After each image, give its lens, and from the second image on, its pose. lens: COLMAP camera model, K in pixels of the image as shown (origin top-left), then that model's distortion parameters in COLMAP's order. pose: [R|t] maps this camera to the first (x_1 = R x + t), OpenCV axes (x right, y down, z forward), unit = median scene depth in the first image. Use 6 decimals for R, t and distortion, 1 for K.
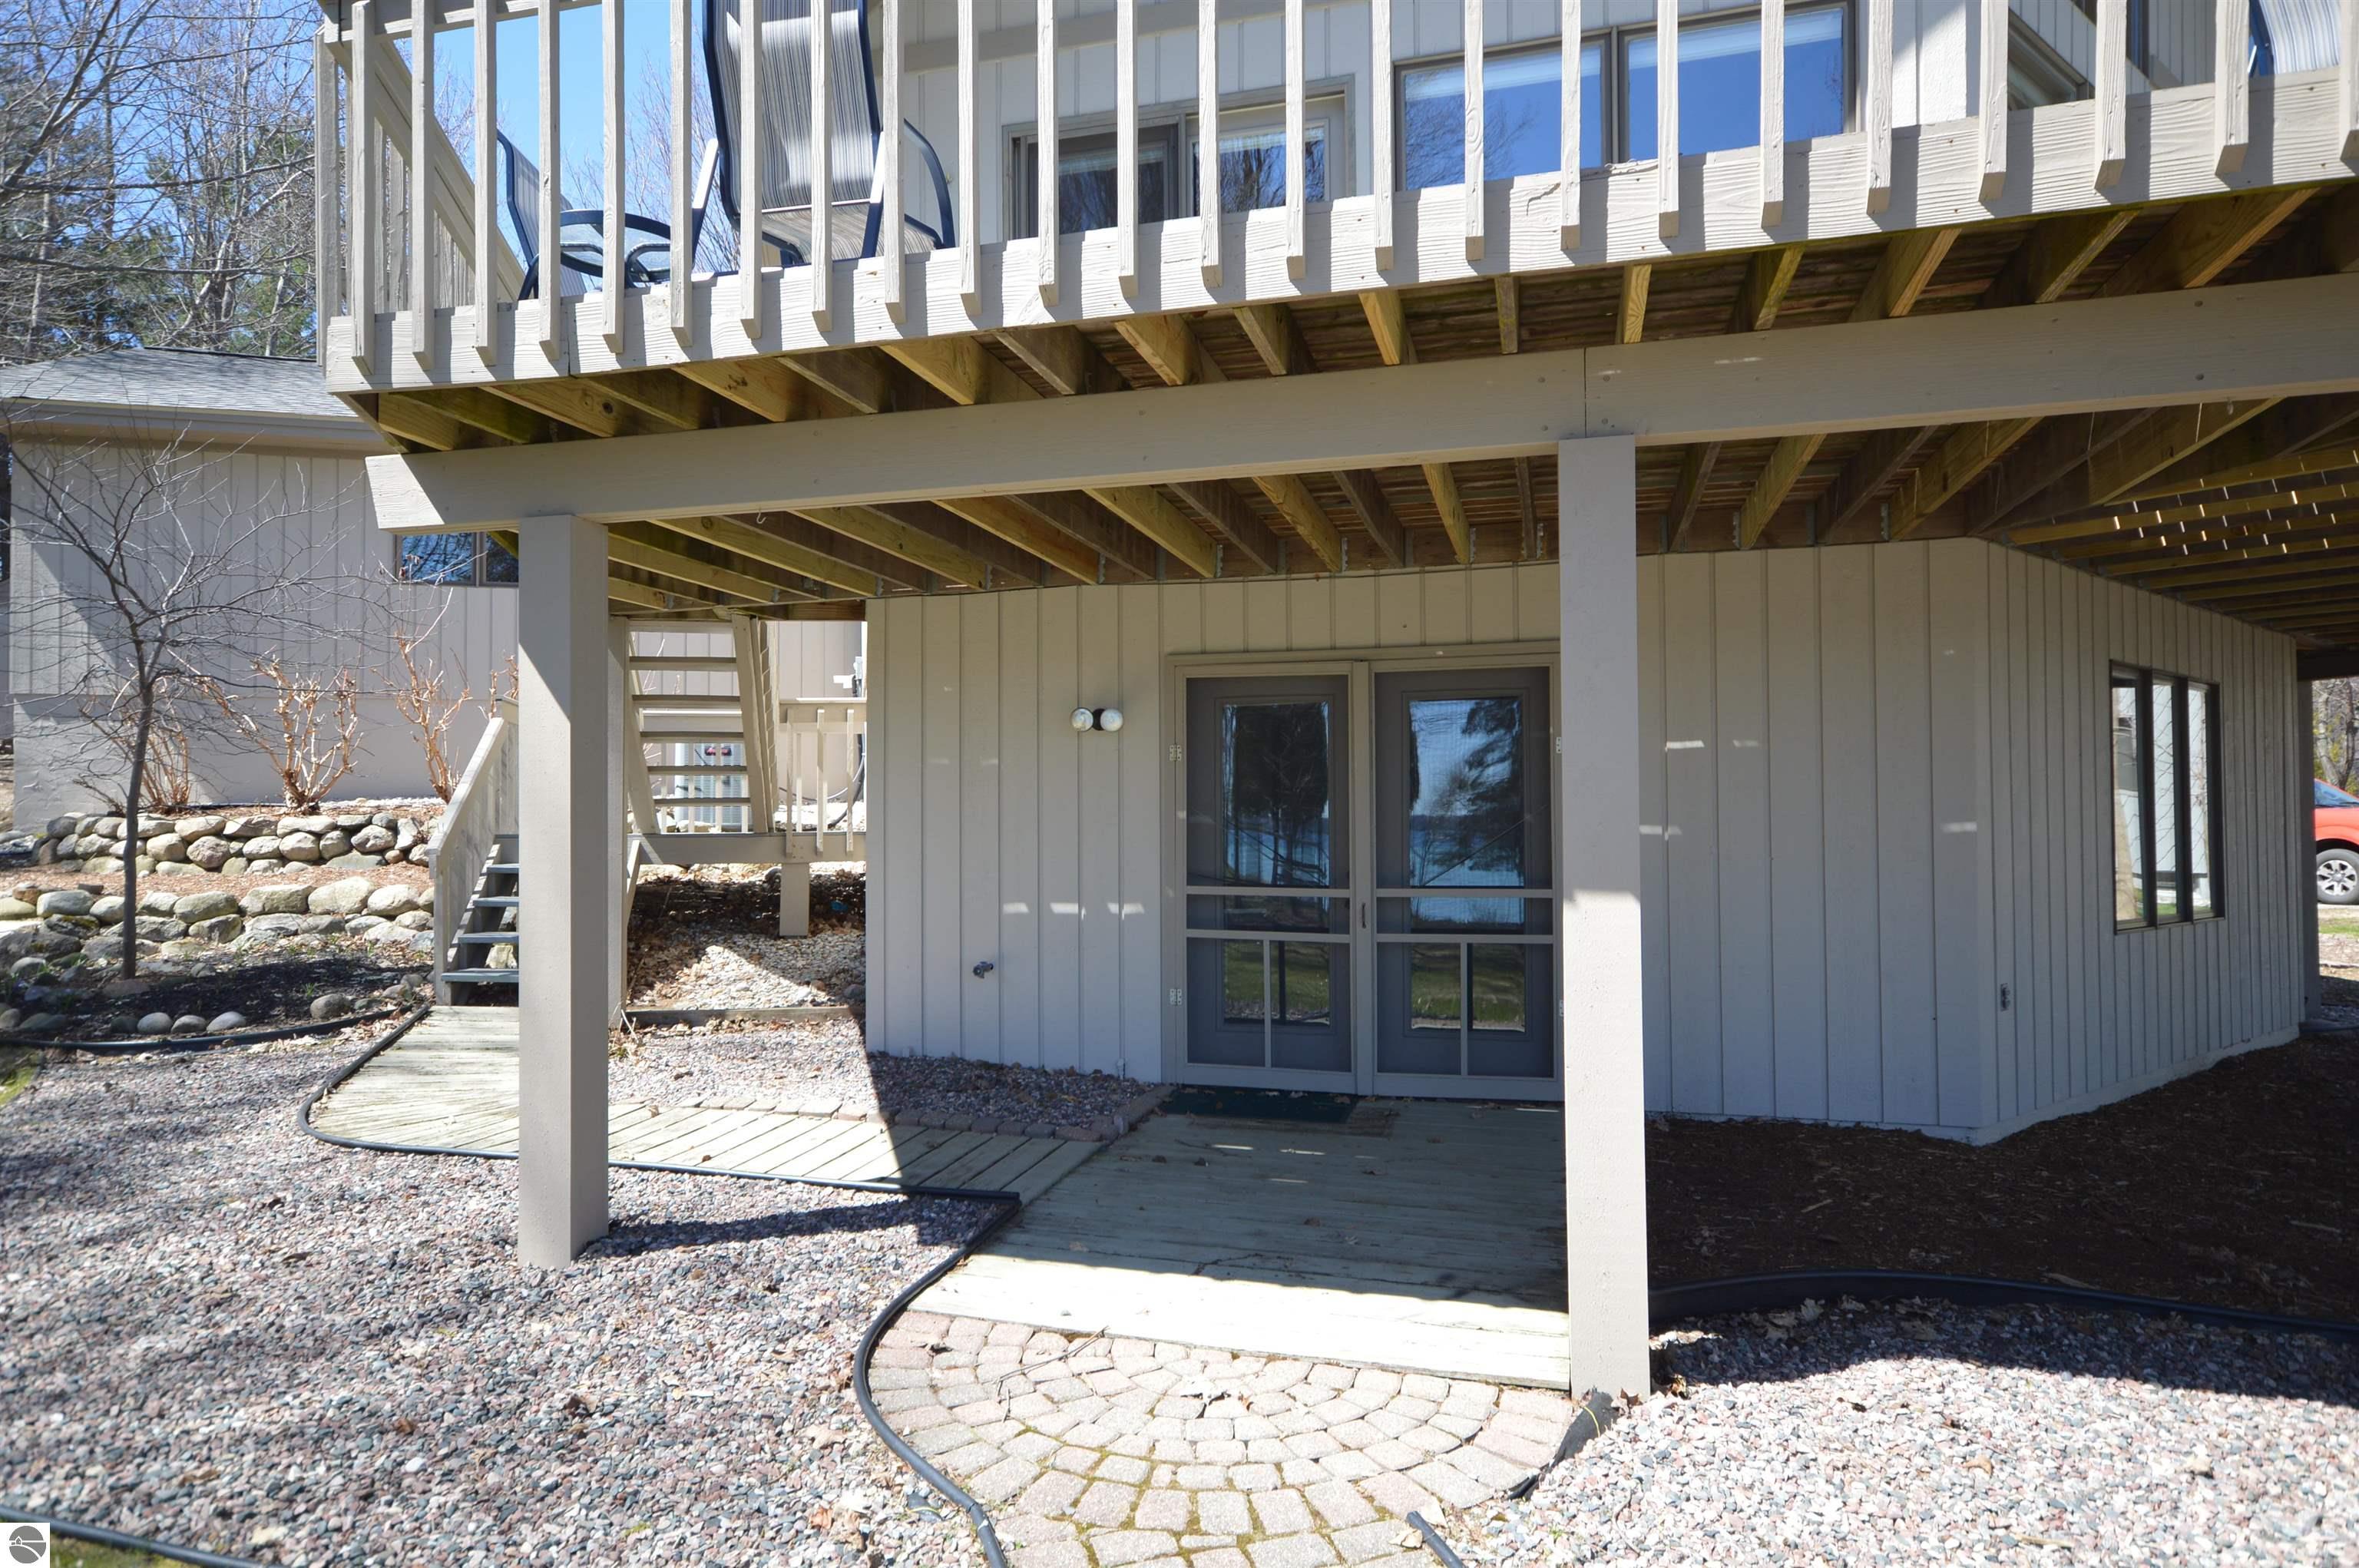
lens RADIAL K [[1451.2, 0, 1176.1], [0, 1451.2, 764.9], [0, 0, 1]] dist [0.004167, 0.014403]
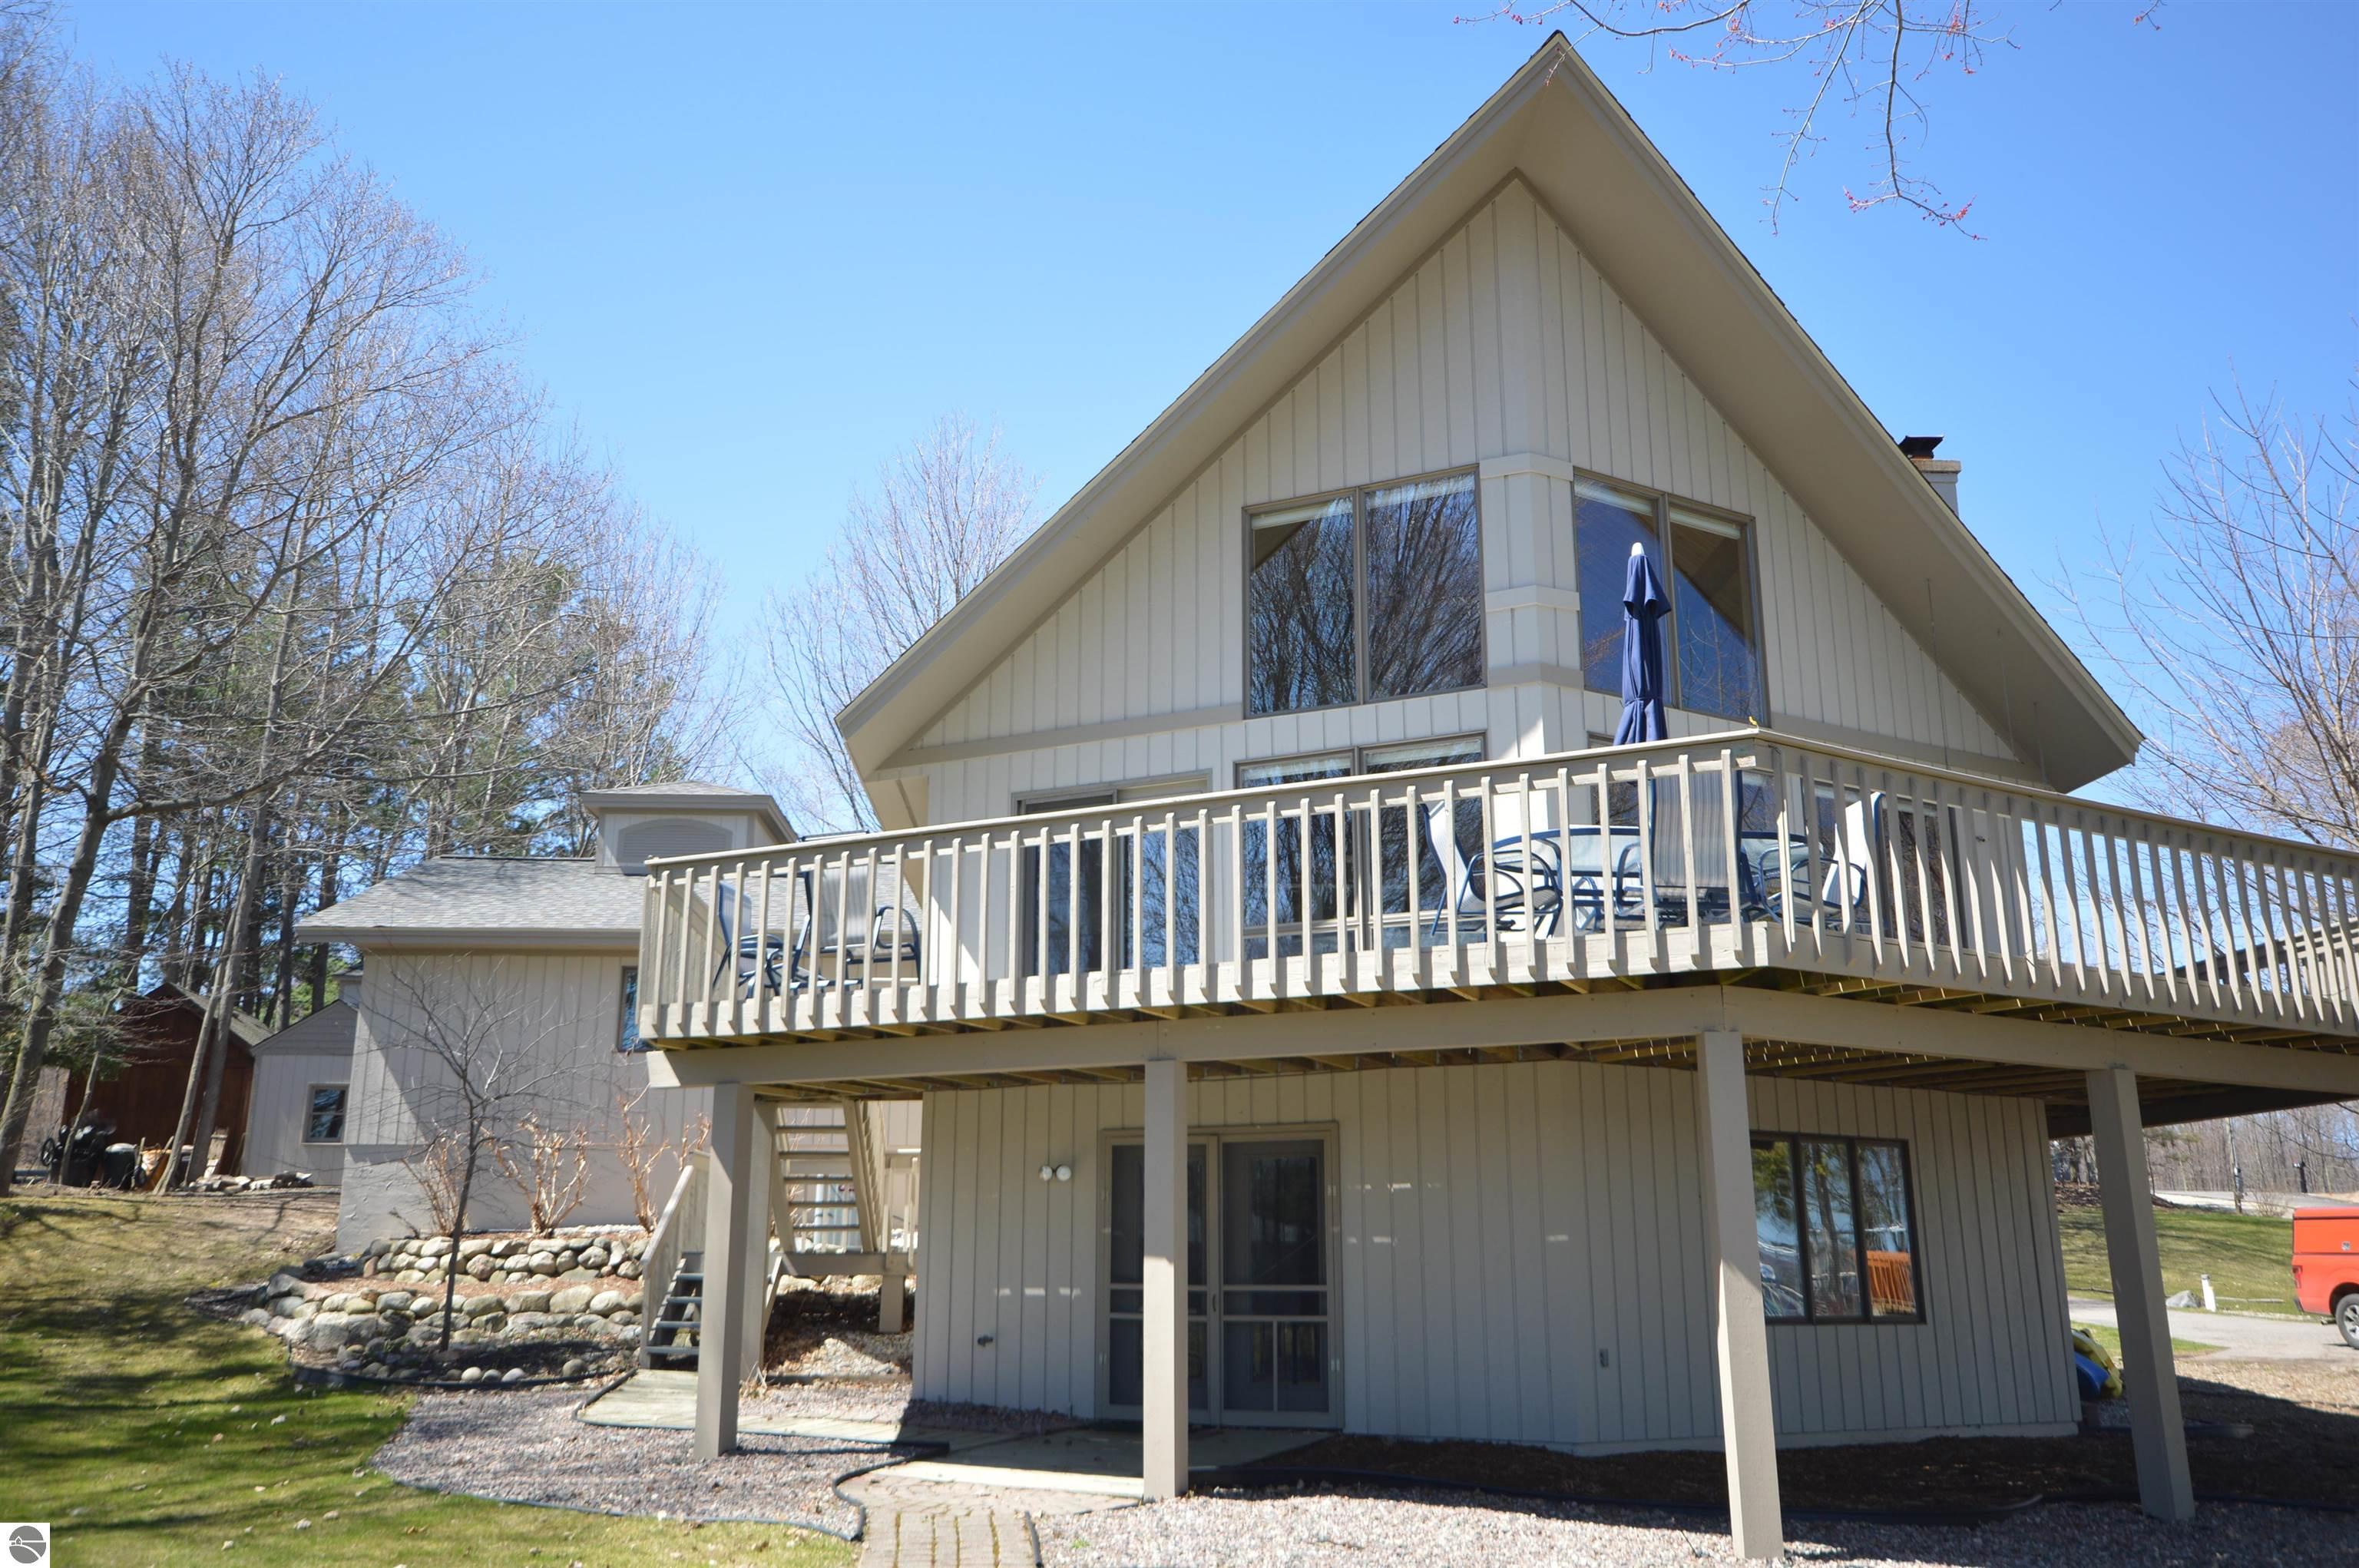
lens RADIAL K [[1767.3, 0, 1179.5], [0, 1767.3, 784.0], [0, 0, 1]] dist [-0.027707, 0.124063]
pose [[0.987026, -0.036789, -0.156288, 0.276208], [0.000808, 0.974521, -0.224293, -0.009108], [0.160557, 0.221257, 0.961908, -0.636136]]
